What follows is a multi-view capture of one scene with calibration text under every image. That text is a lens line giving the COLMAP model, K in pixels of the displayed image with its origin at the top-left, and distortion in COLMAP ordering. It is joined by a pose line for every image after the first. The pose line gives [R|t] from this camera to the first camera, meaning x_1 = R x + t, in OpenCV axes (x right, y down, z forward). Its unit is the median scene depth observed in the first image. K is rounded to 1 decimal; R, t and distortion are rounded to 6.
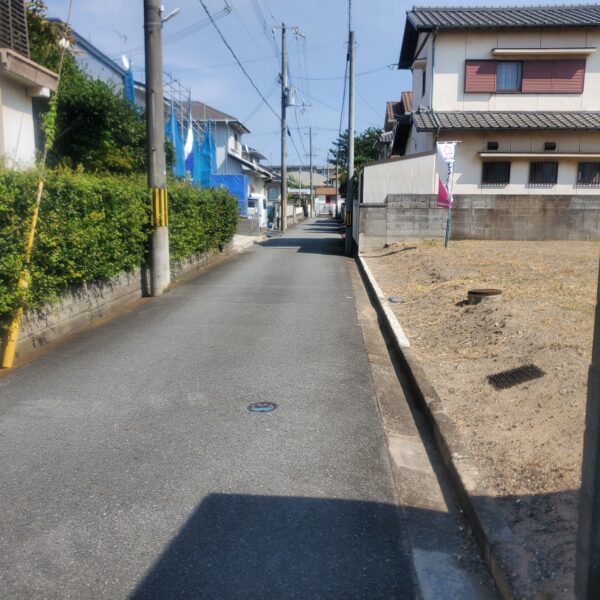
lens RADIAL K [[612.7, 0, 302.2], [0, 612.7, 299.6], [0, 0, 1]] dist [0.028562, 0.000000]
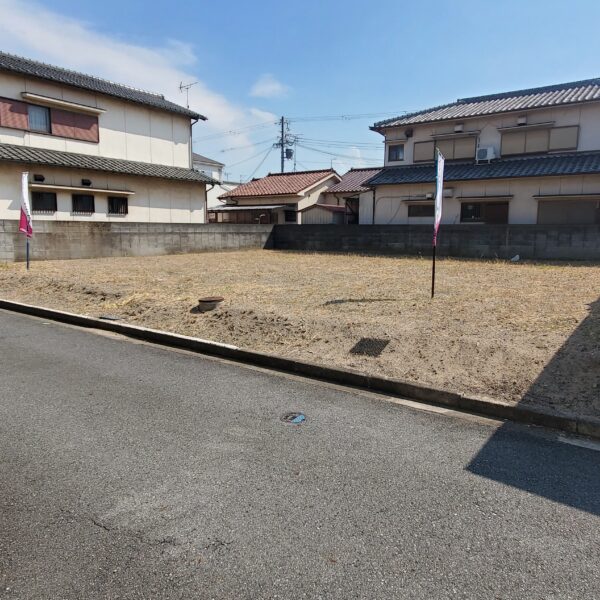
lens RADIAL K [[480.5, 0, 302.7], [0, 480.5, 297.5], [0, 0, 1]] dist [0.002580, -0.000479]
pose [[0.564908, -0.120204, 0.816351, -0.172240], [0.126679, 0.990238, 0.058148, -0.020912], [-0.815372, 0.070566, 0.574621, 0.108196]]
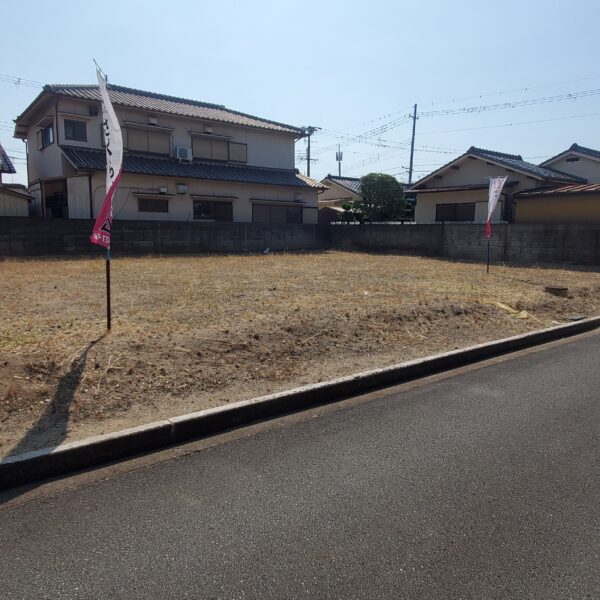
lens RADIAL K [[480.5, 0, 300.0], [0, 480.5, 295.5], [0, 0, 1]] dist [0.002580, -0.000479]
pose [[-0.649620, -0.134312, 0.748301, -0.006909], [0.091893, 0.963182, 0.252656, -0.320186], [-0.754685, 0.232895, -0.613360, 1.843094]]
